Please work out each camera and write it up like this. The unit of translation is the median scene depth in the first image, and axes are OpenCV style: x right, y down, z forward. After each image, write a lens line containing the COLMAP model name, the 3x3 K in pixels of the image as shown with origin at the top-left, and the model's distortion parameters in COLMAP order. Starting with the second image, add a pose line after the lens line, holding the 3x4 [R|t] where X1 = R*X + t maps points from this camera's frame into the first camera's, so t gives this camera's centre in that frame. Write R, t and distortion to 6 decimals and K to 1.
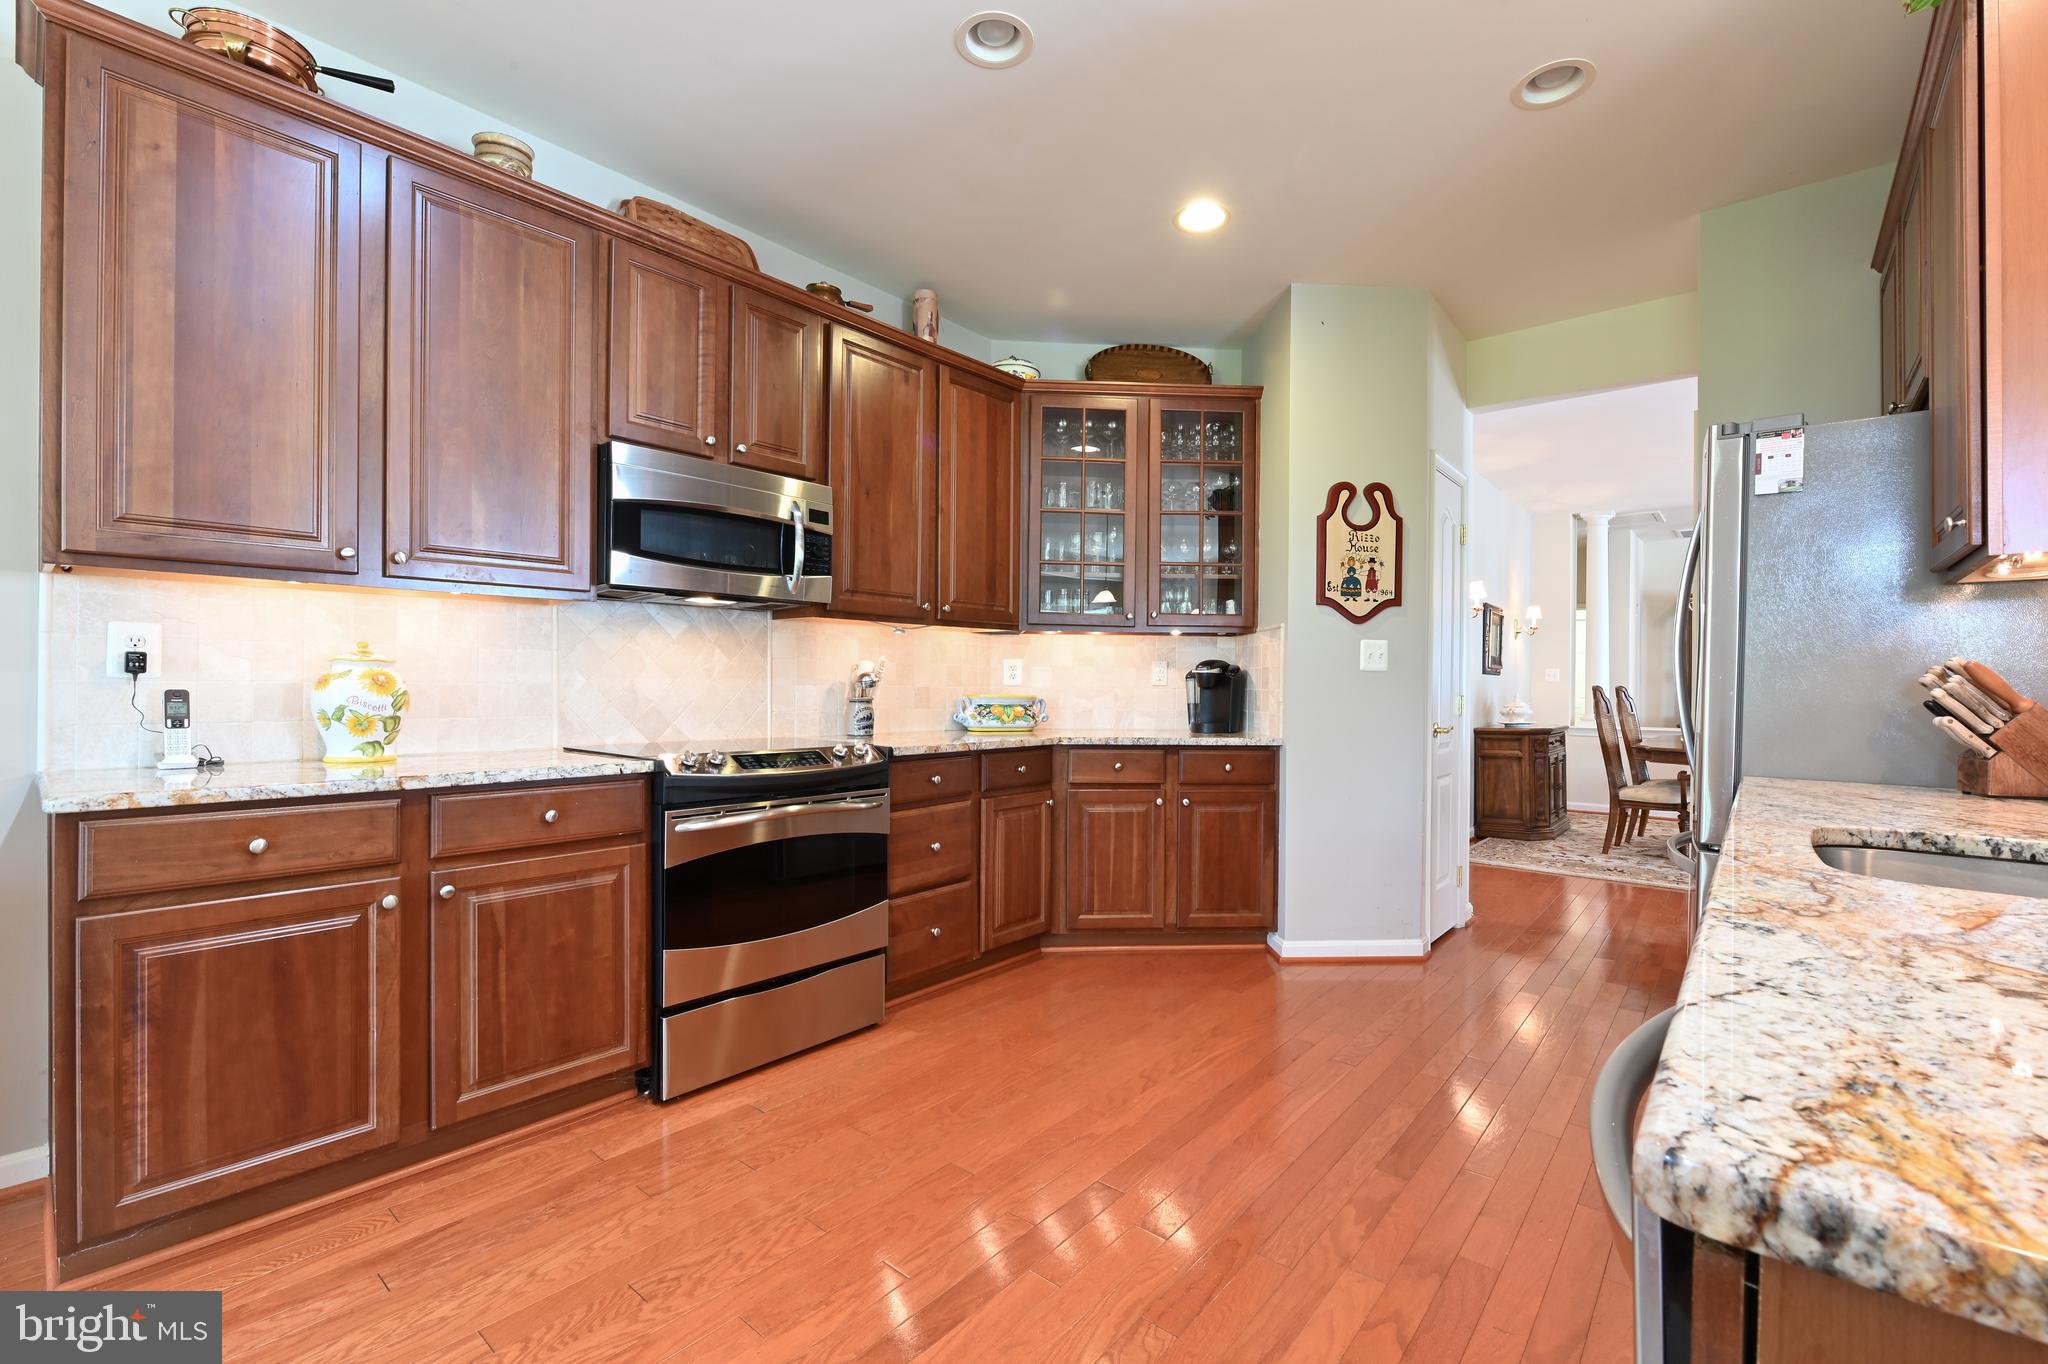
lens RADIAL K [[883.2, 0, 1034.2], [0, 883.2, 684.4], [0, 0, 1]] dist [0.006587, -0.000309]
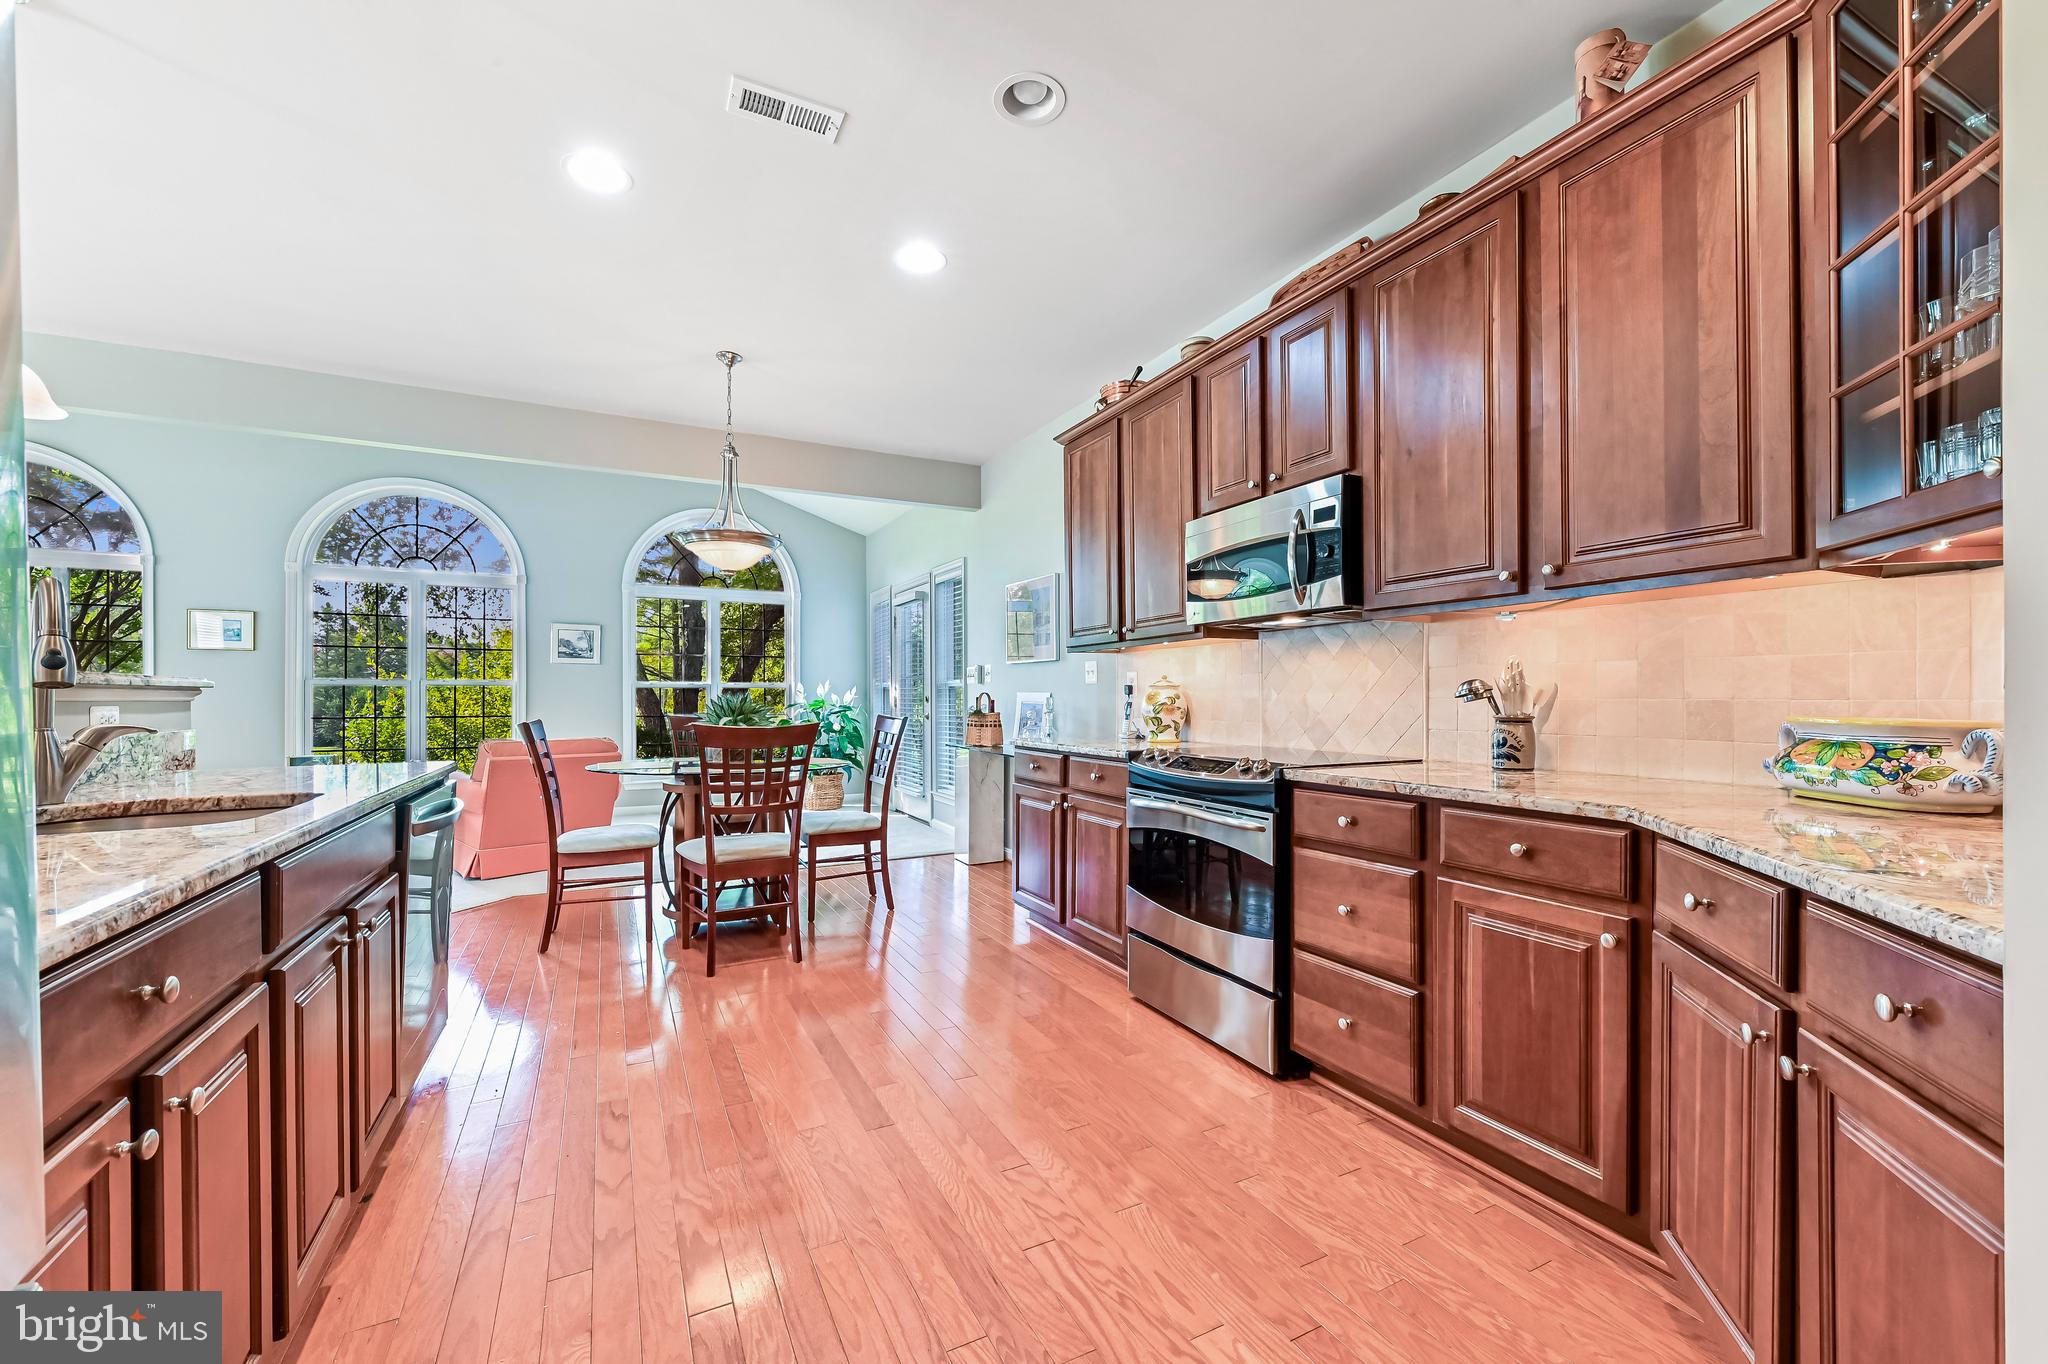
lens RADIAL K [[823.0, 0, 1015.2], [0, 823.0, 696.9], [0, 0, 1]] dist [-0.007466, 0.000284]
pose [[-0.399148, -0.006834, -0.916861, 0.553484], [-0.003997, 0.999976, -0.005714, 0.004596], [0.916878, 0.001384, -0.399166, 0.873966]]
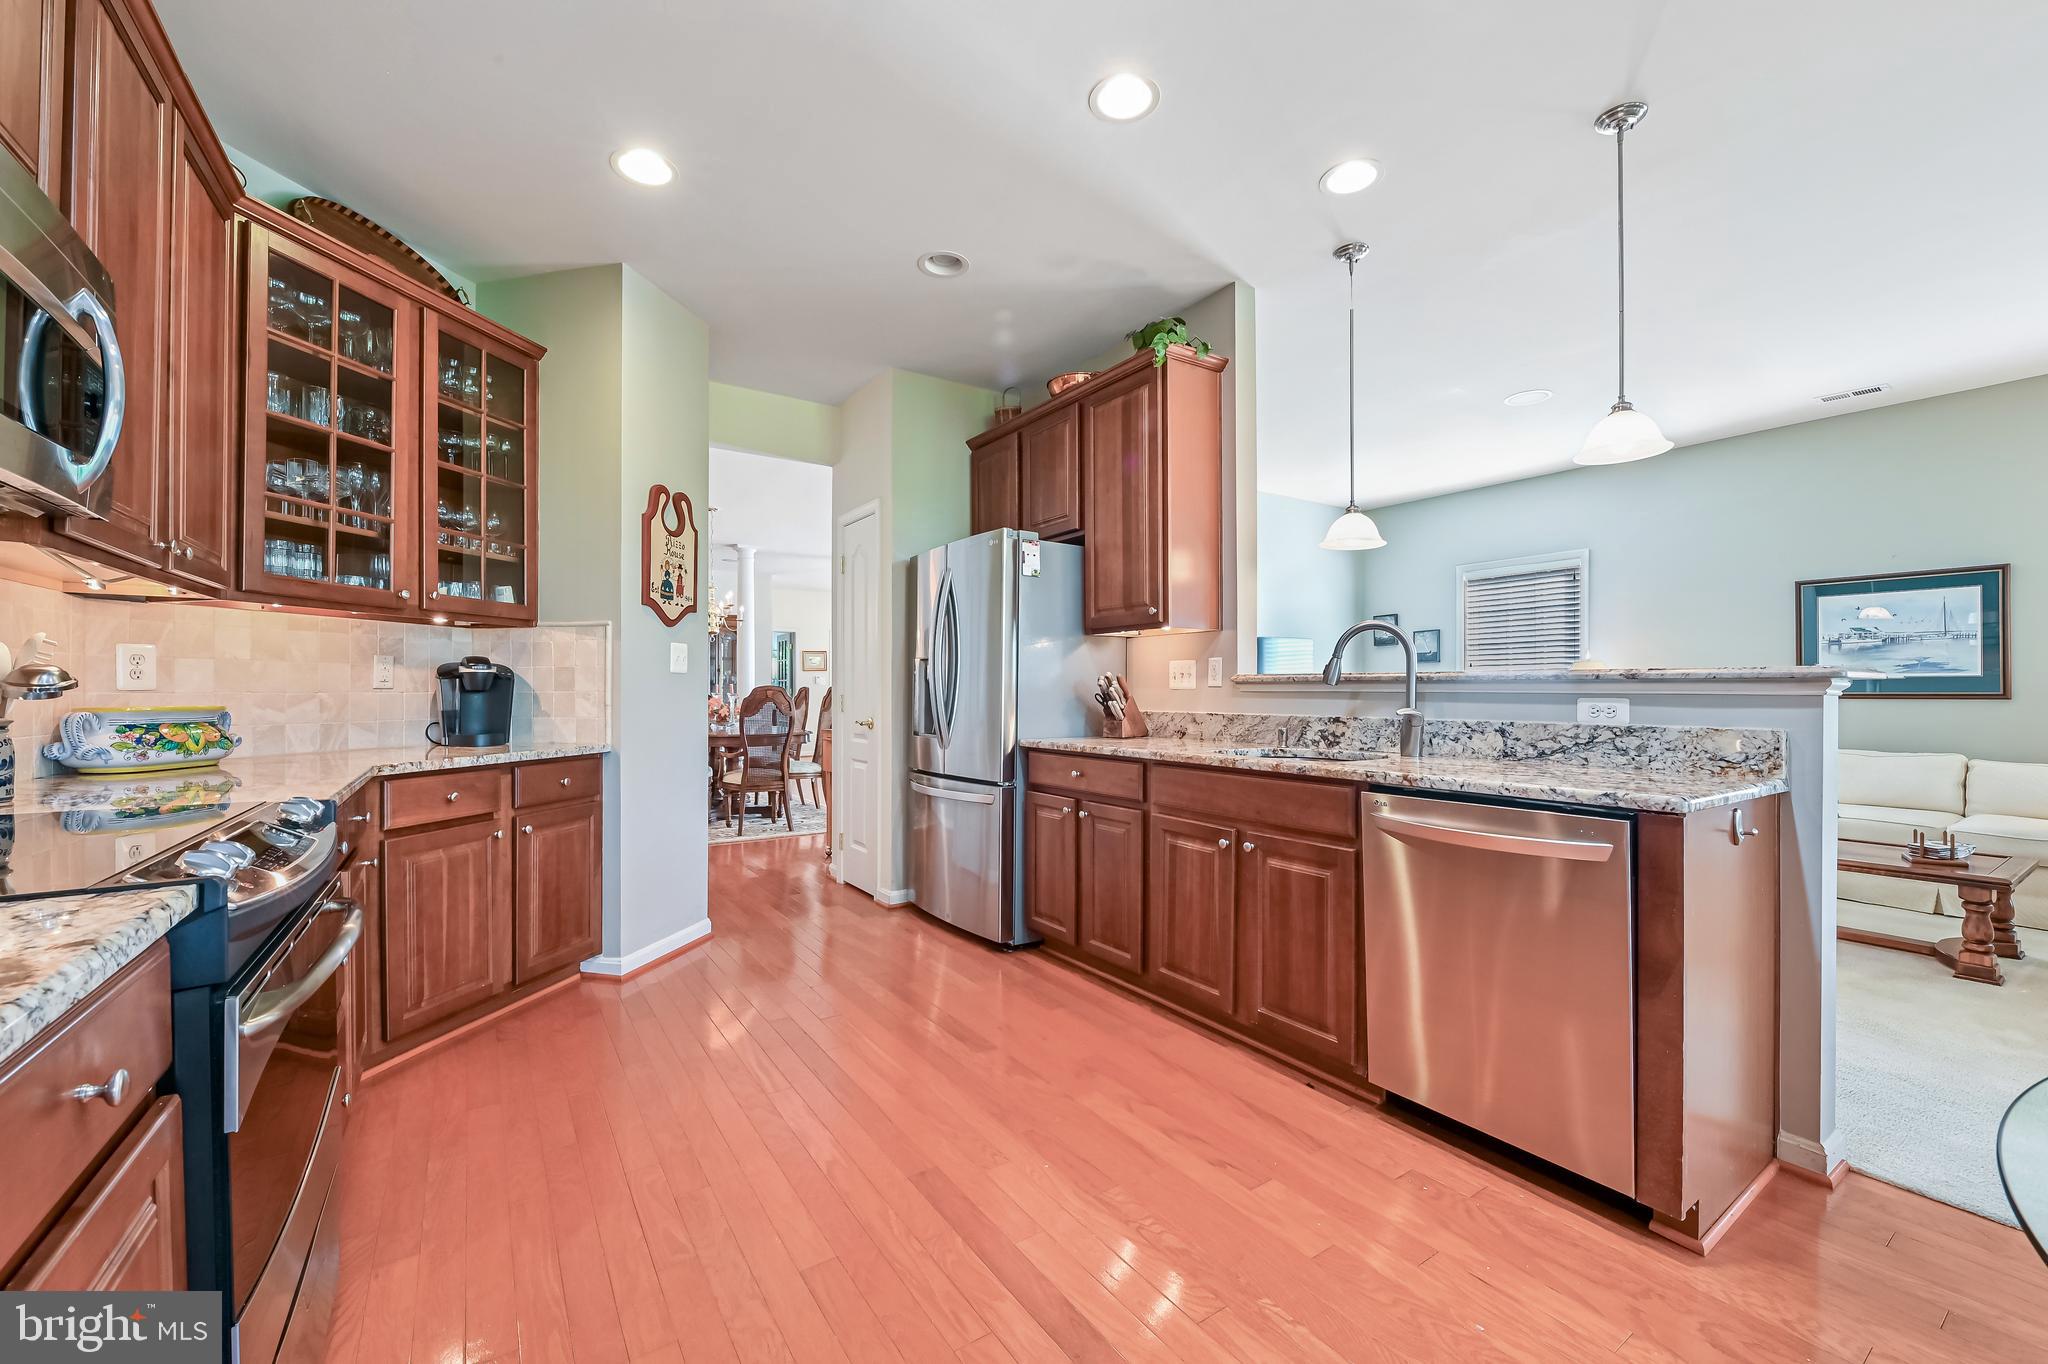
lens RADIAL K [[823.0, 0, 1033.7], [0, 823.0, 689.3], [0, 0, 1]] dist [-0.007466, 0.000284]
pose [[0.268482, -0.007118, 0.963258, -0.437066], [0.003189, 0.999974, 0.006501, -0.000921], [-0.963279, 0.001327, 0.268497, 0.338416]]
